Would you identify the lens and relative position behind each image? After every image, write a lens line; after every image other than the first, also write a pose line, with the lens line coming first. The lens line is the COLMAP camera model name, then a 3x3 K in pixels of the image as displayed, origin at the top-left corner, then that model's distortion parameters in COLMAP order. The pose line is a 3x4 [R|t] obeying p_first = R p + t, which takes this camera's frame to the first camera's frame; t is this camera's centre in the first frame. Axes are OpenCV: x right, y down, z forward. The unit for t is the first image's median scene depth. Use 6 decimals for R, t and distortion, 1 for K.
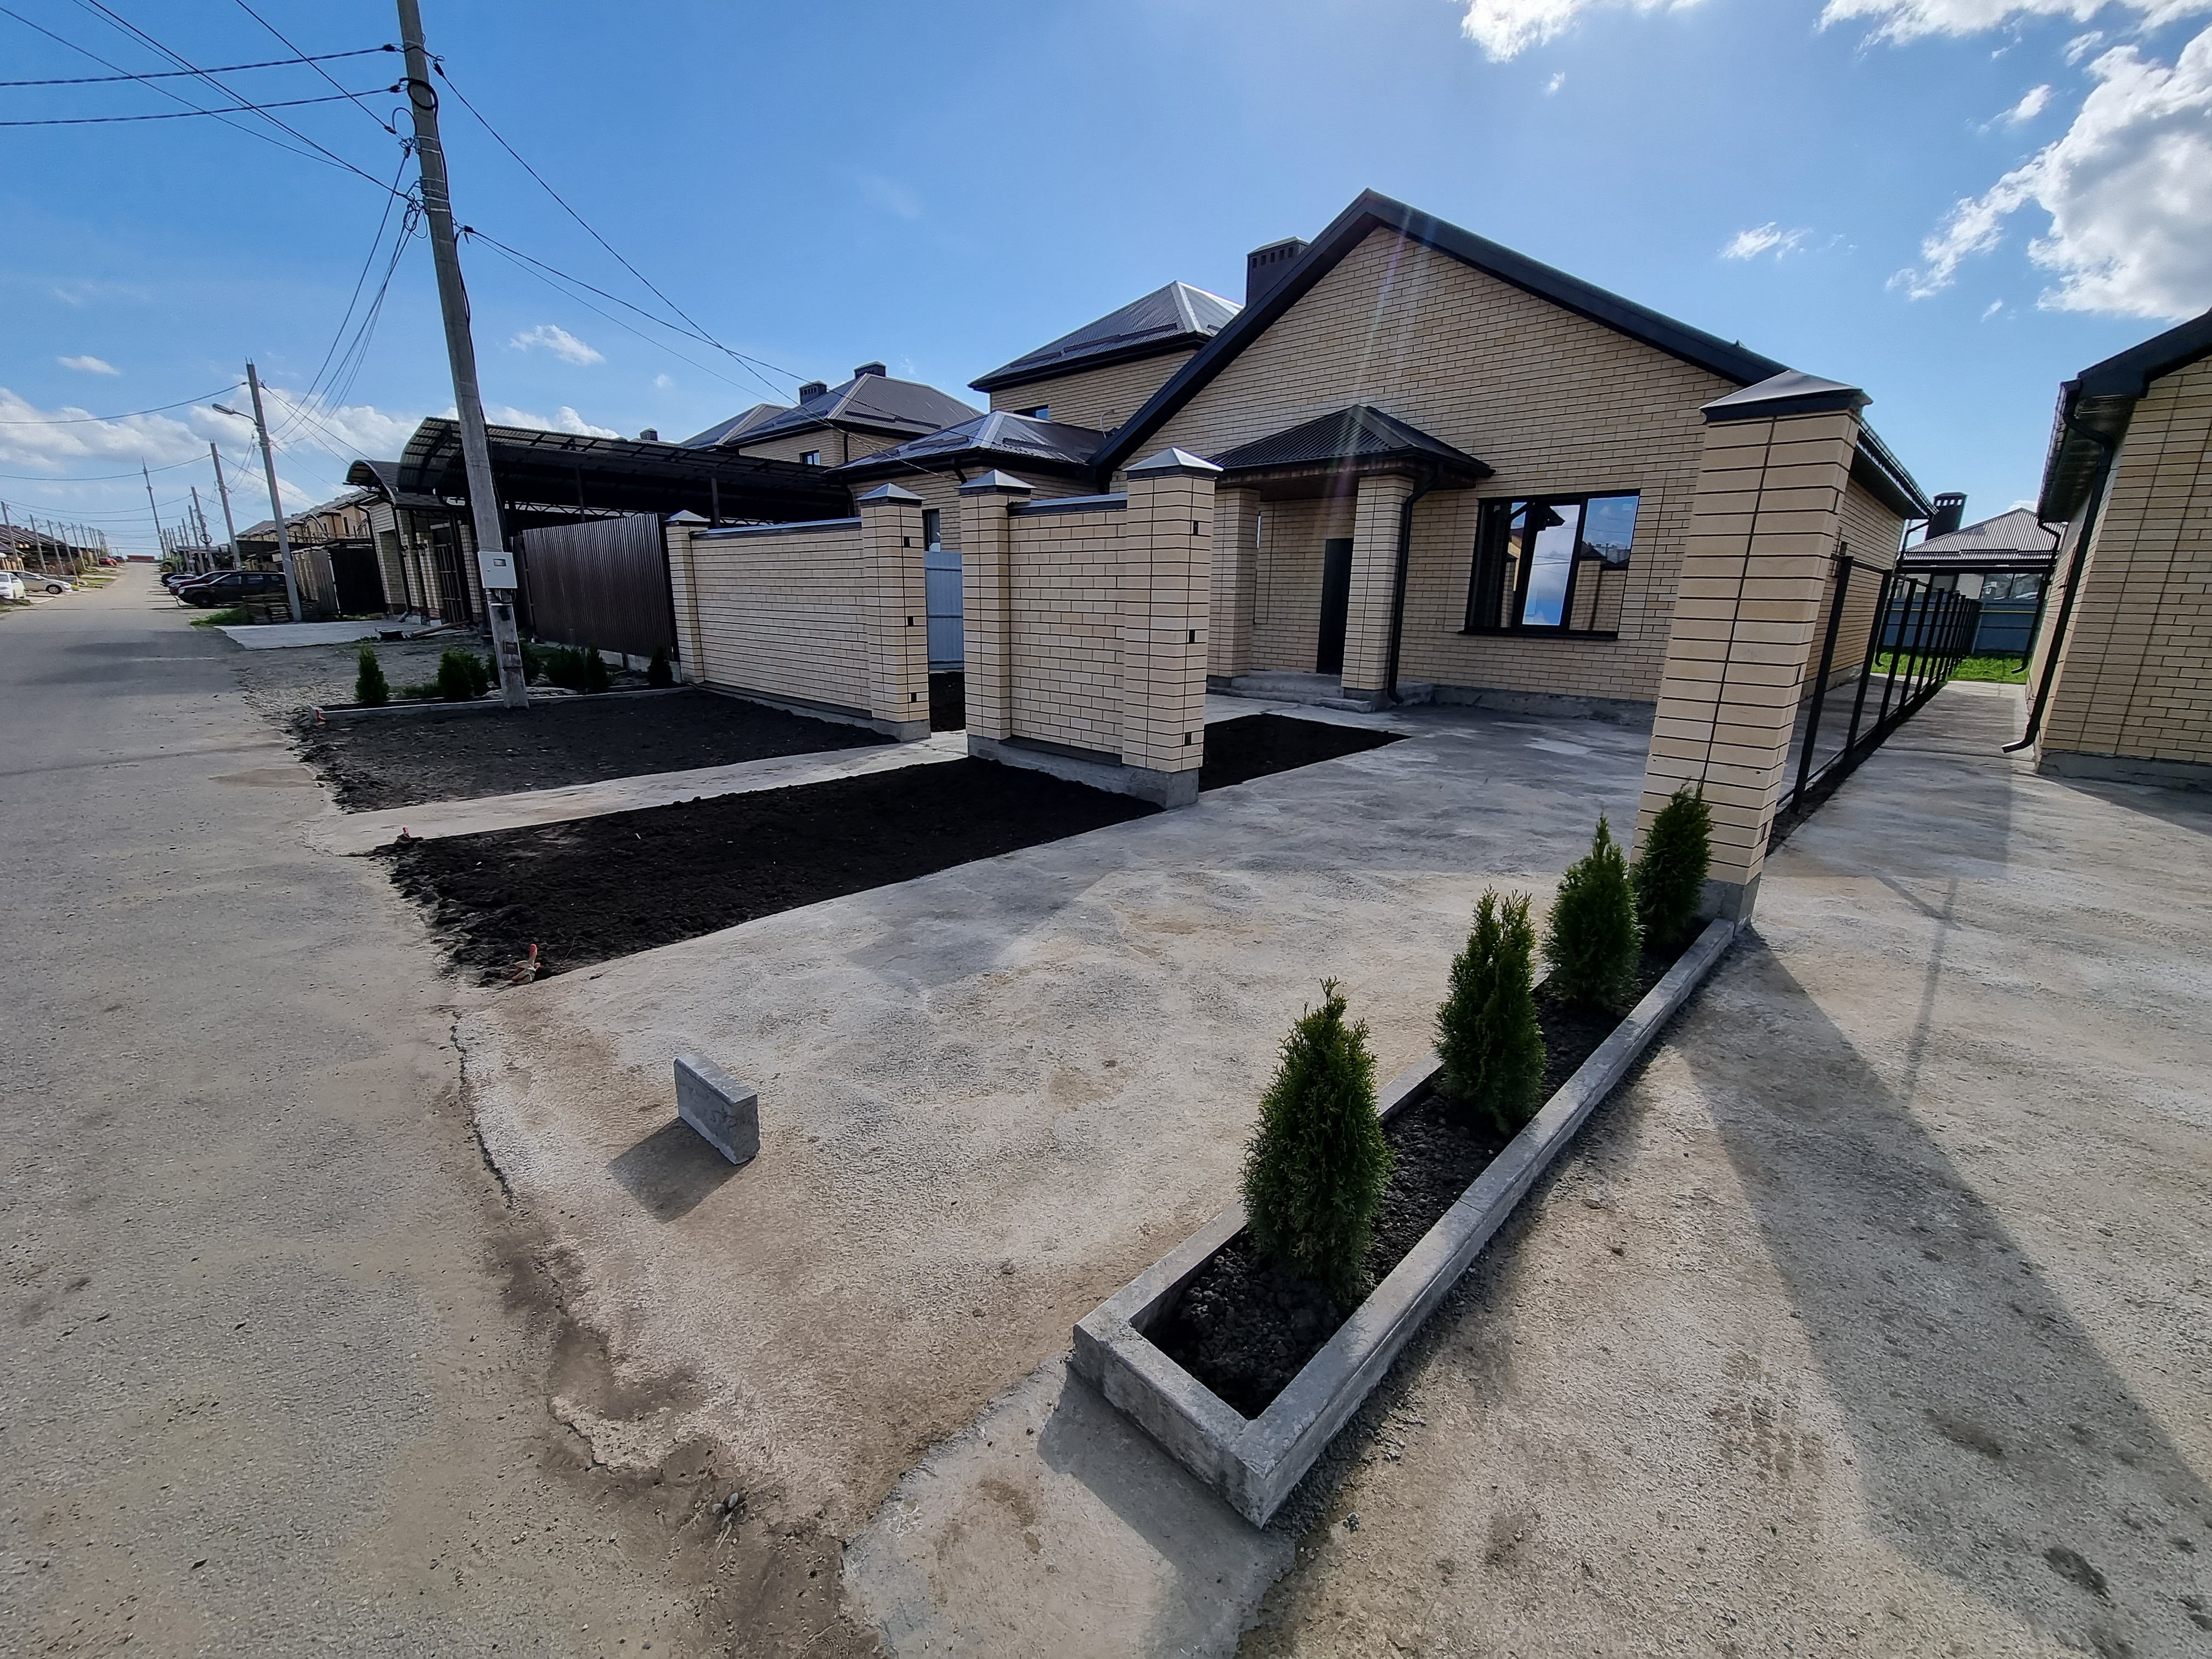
lens RADIAL K [[910.9, 0, 1106.0], [0, 910.9, 829.5], [0, 0, 1]] dist [-0.000881, -0.000568]
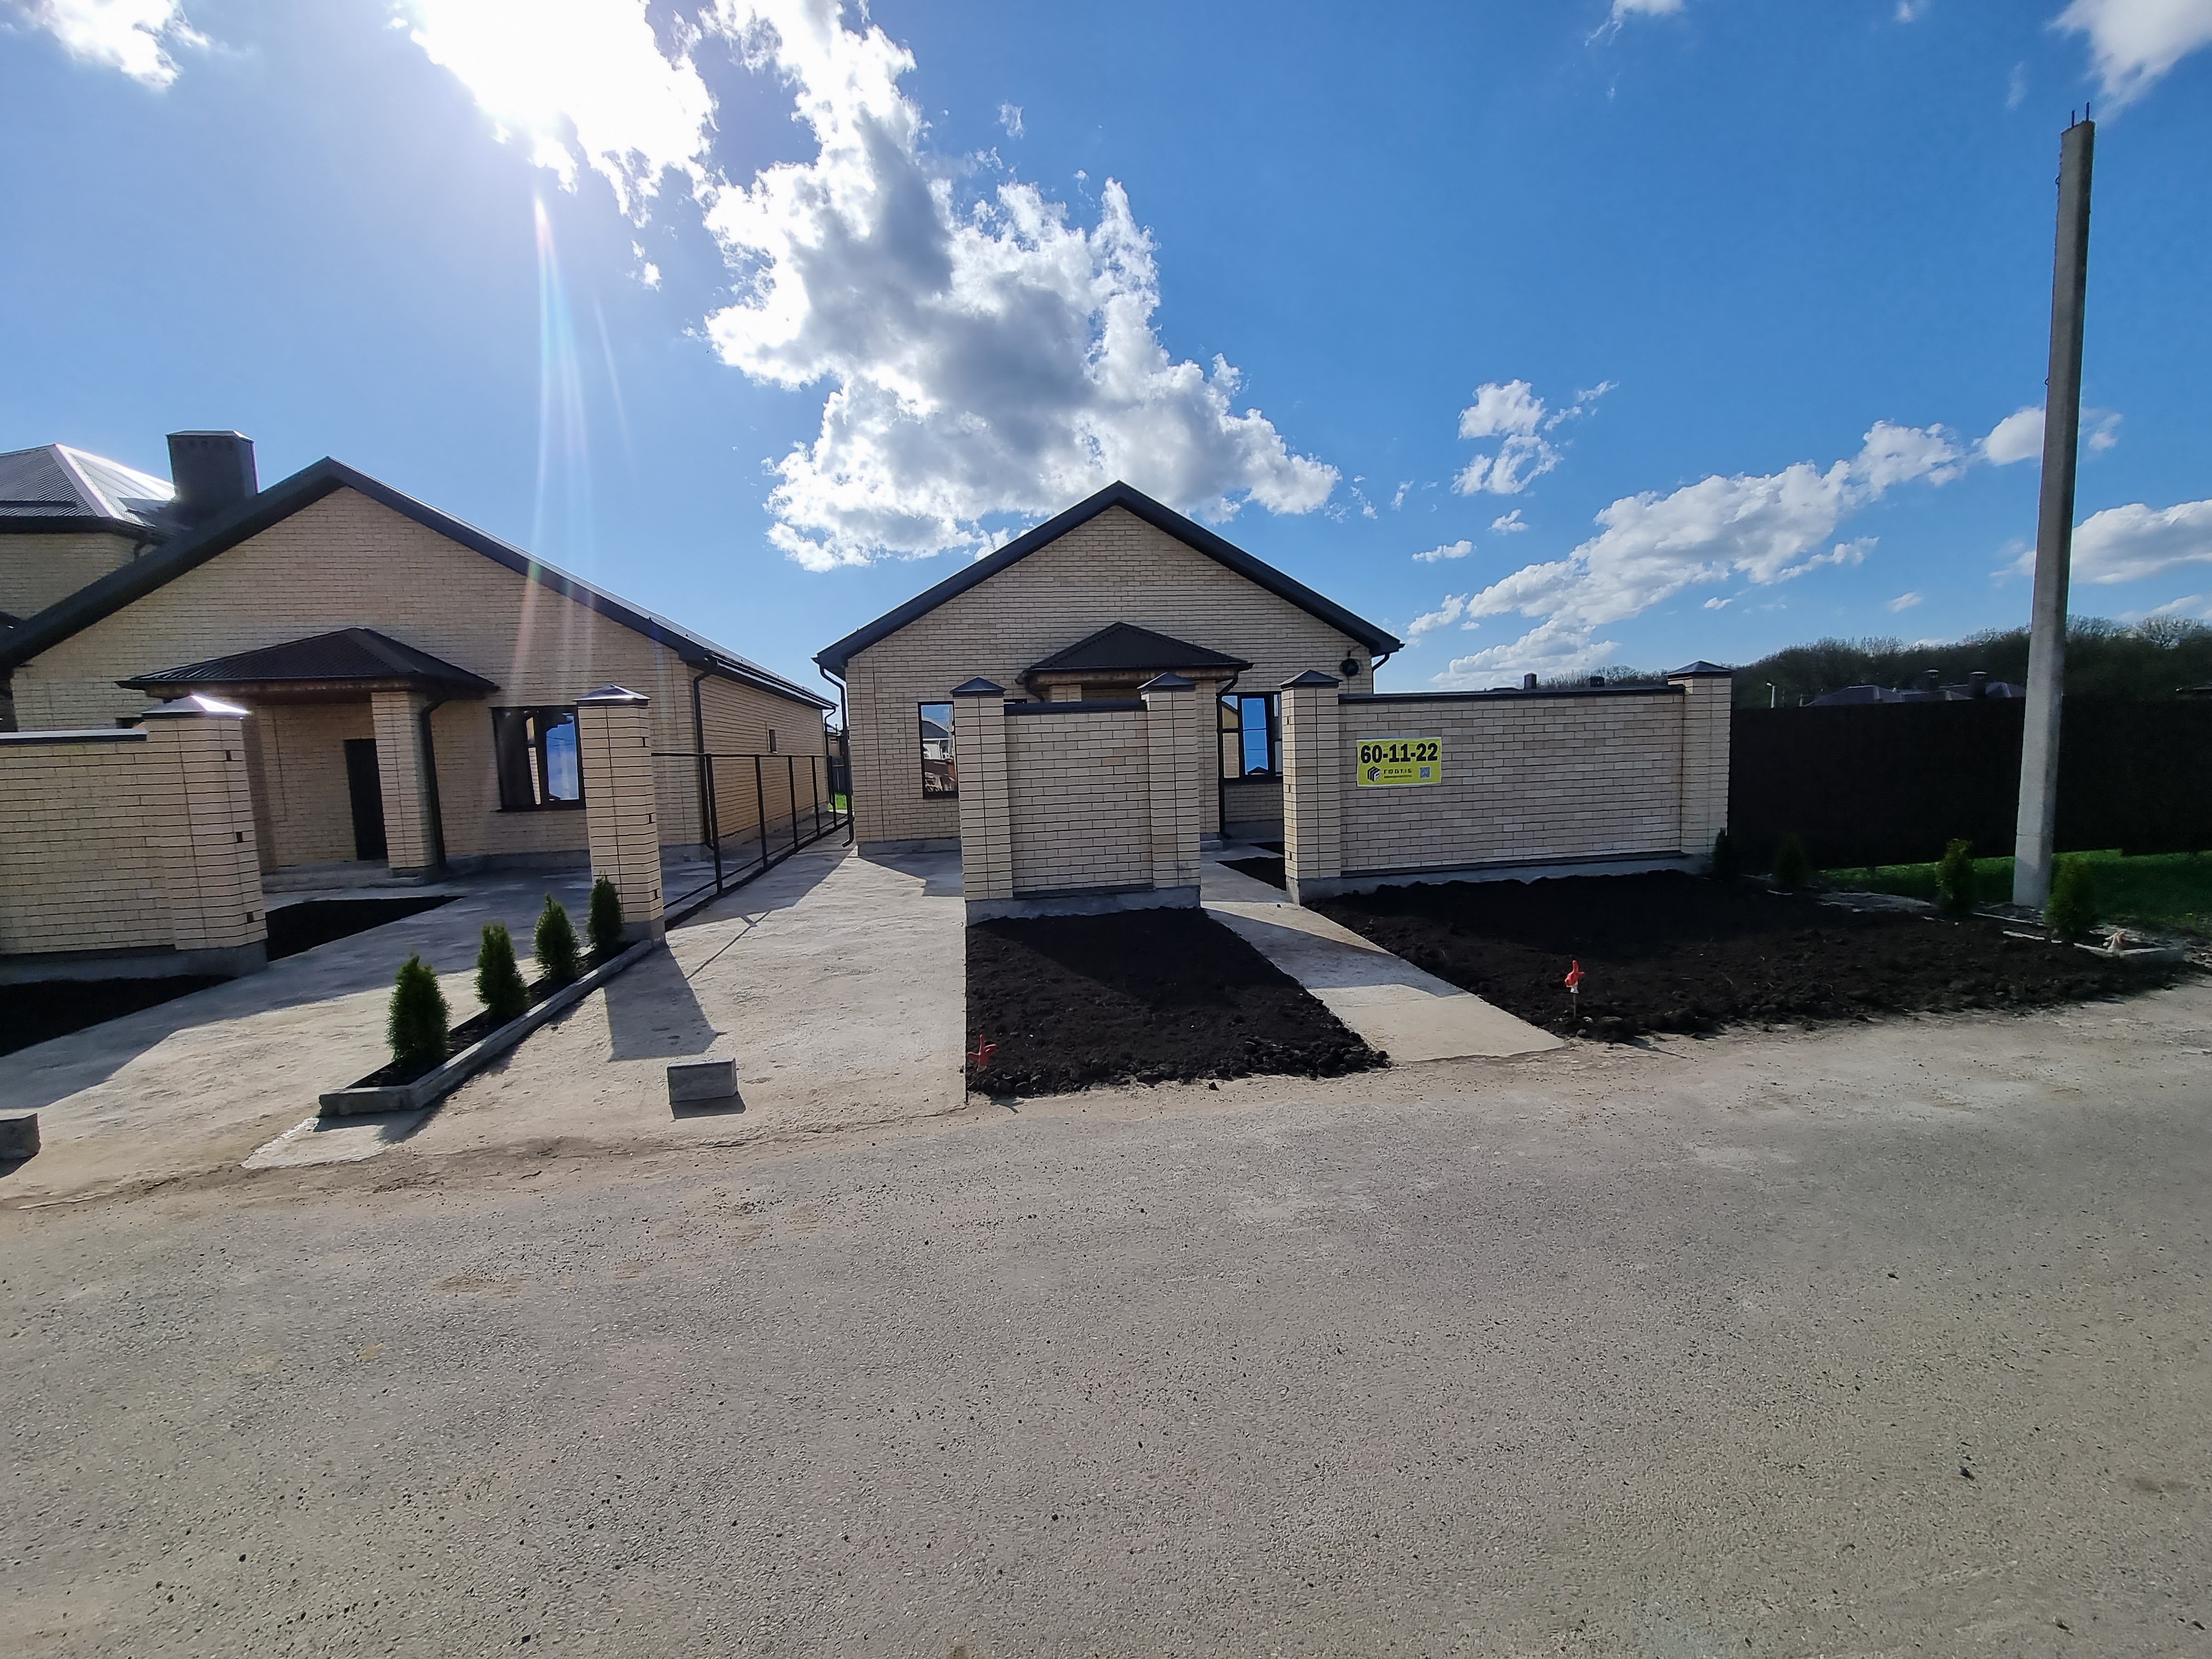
lens RADIAL K [[884.7, 0, 1103.7], [0, 884.7, 835.3], [0, 0, 1]] dist [-0.011140, -0.000140]
pose [[0.585174, -0.116218, 0.802536, -0.143204], [0.250873, 0.967070, -0.042881, 0.112203], [-0.771125, 0.226427, 0.595060, -0.525626]]
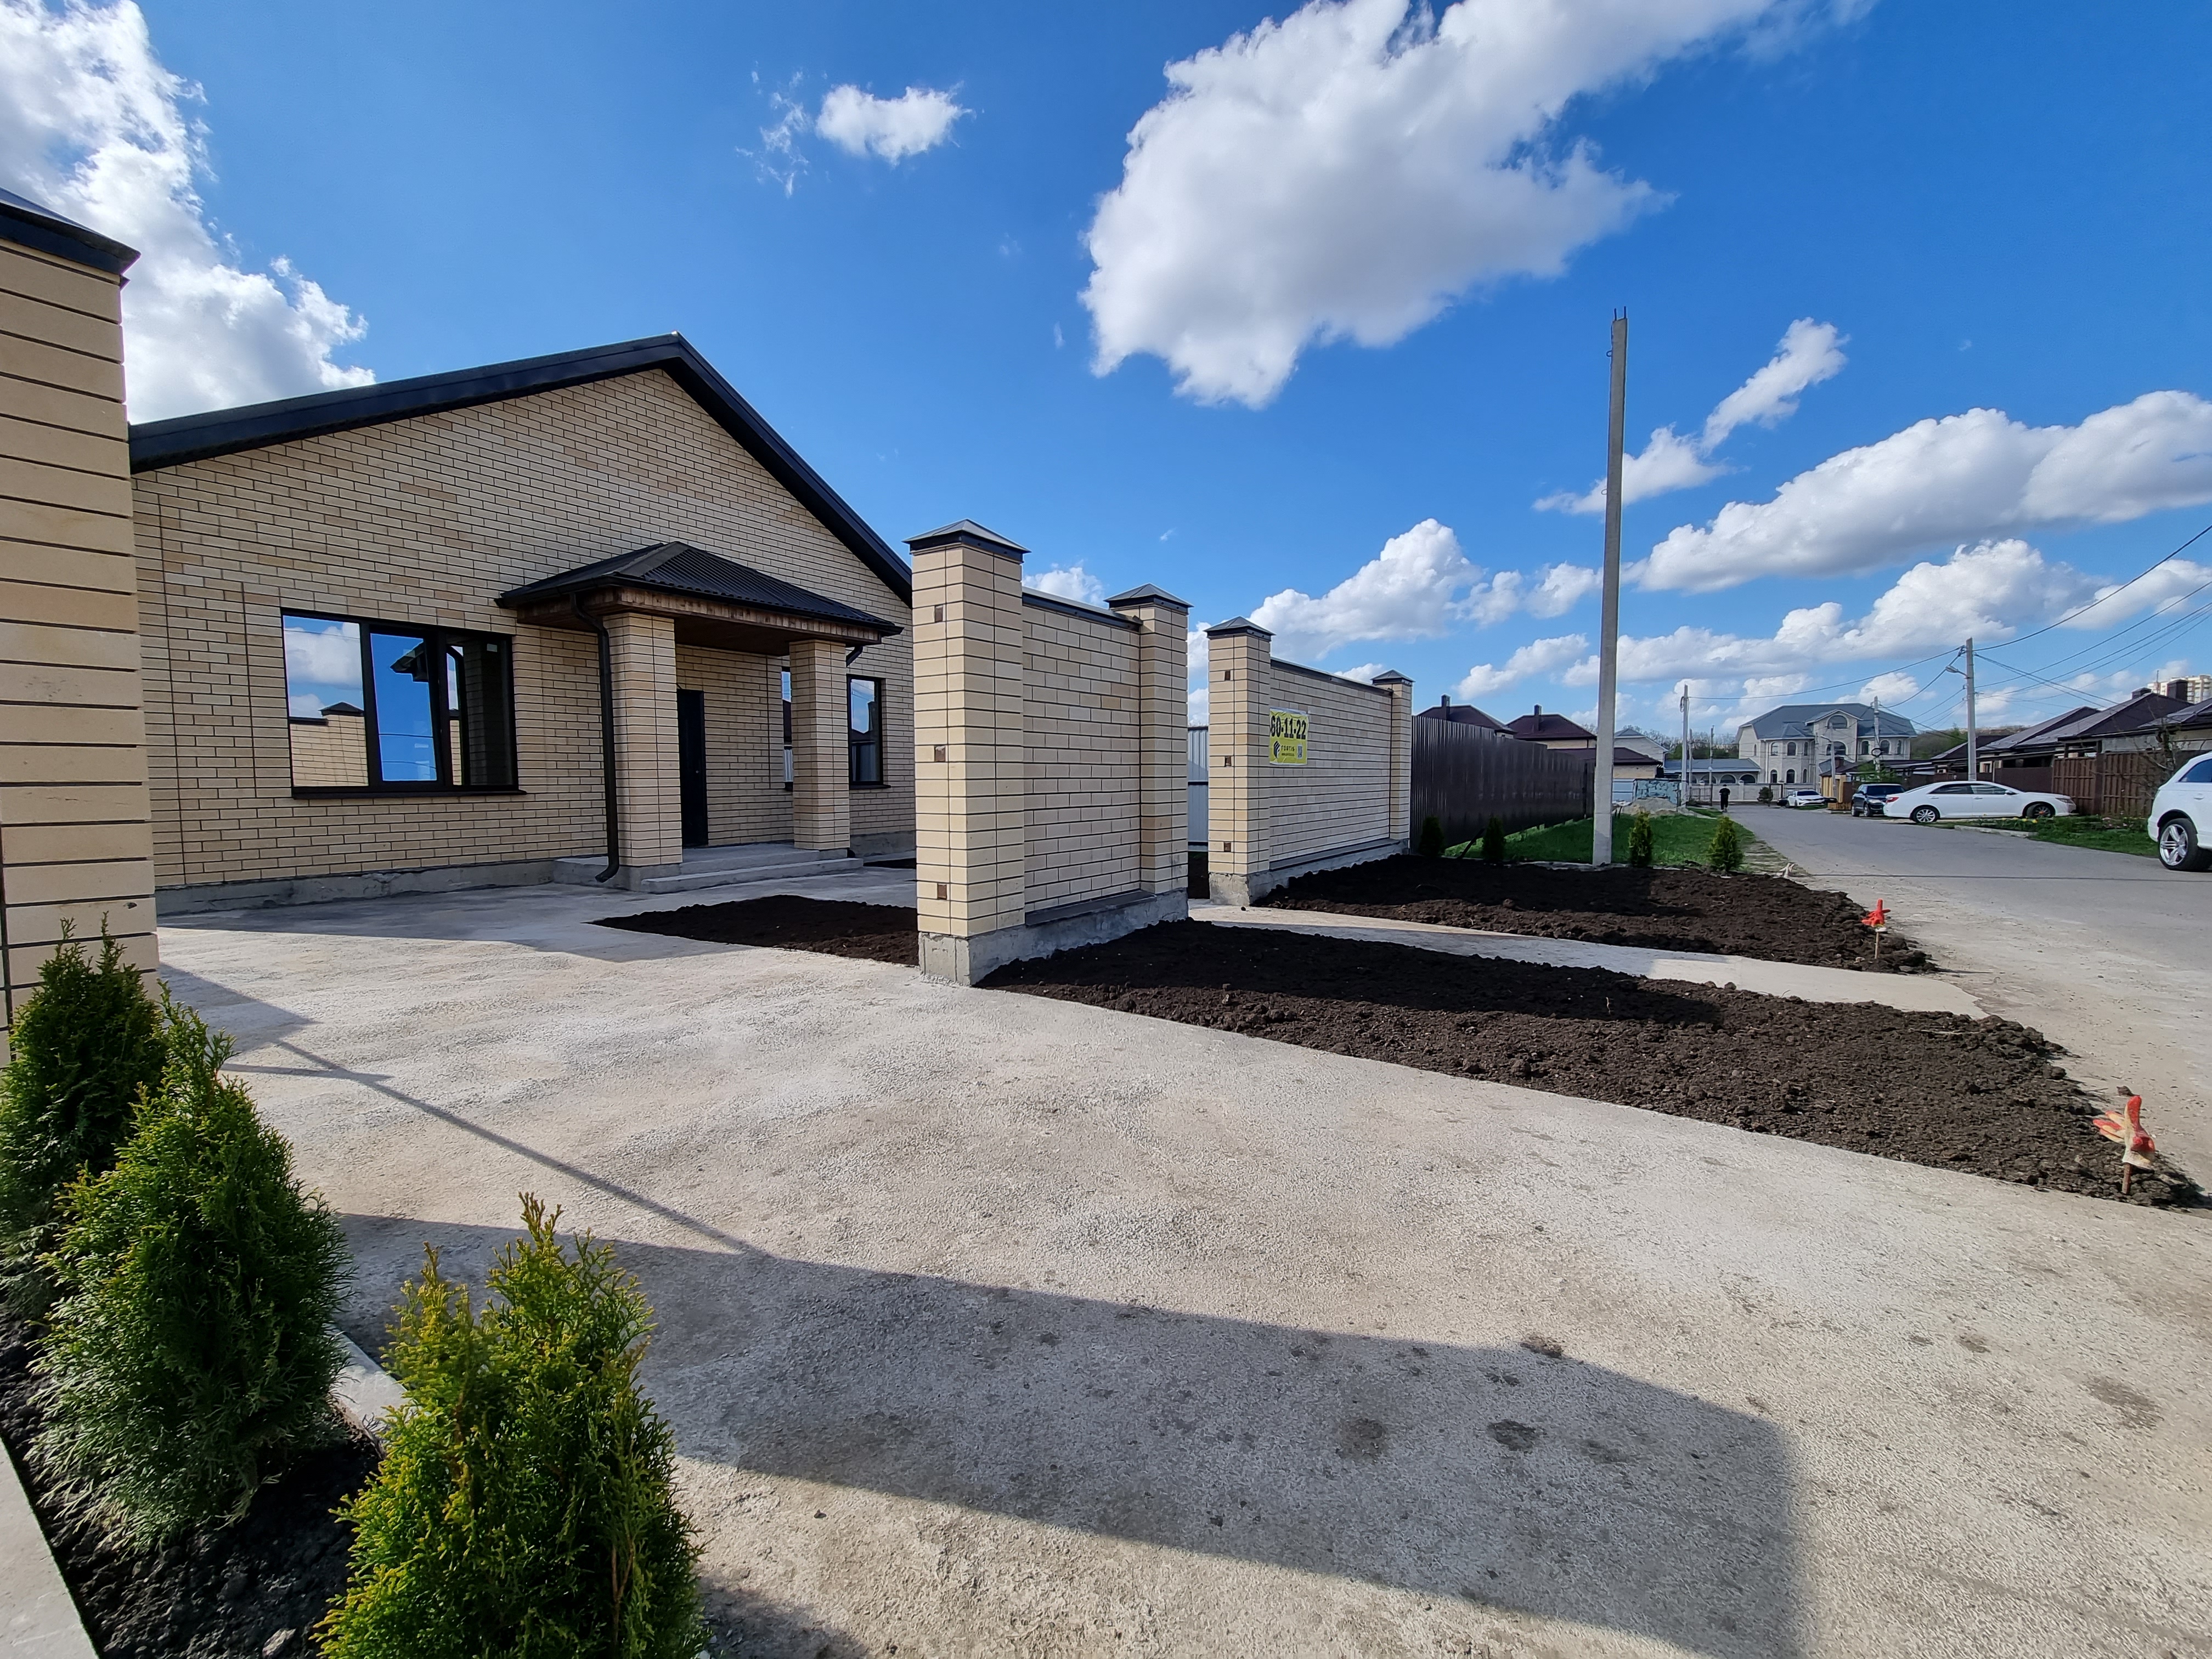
lens RADIAL K [[897.6, 0, 1106.0], [0, 897.6, 829.5], [0, 0, 1]] dist [0.000668, 0.000233]
pose [[-0.196429, -0.071732, 0.977891, 0.042274], [0.251056, 0.960395, 0.120878, -0.012611], [-0.947832, 0.269250, -0.170641, 0.263544]]
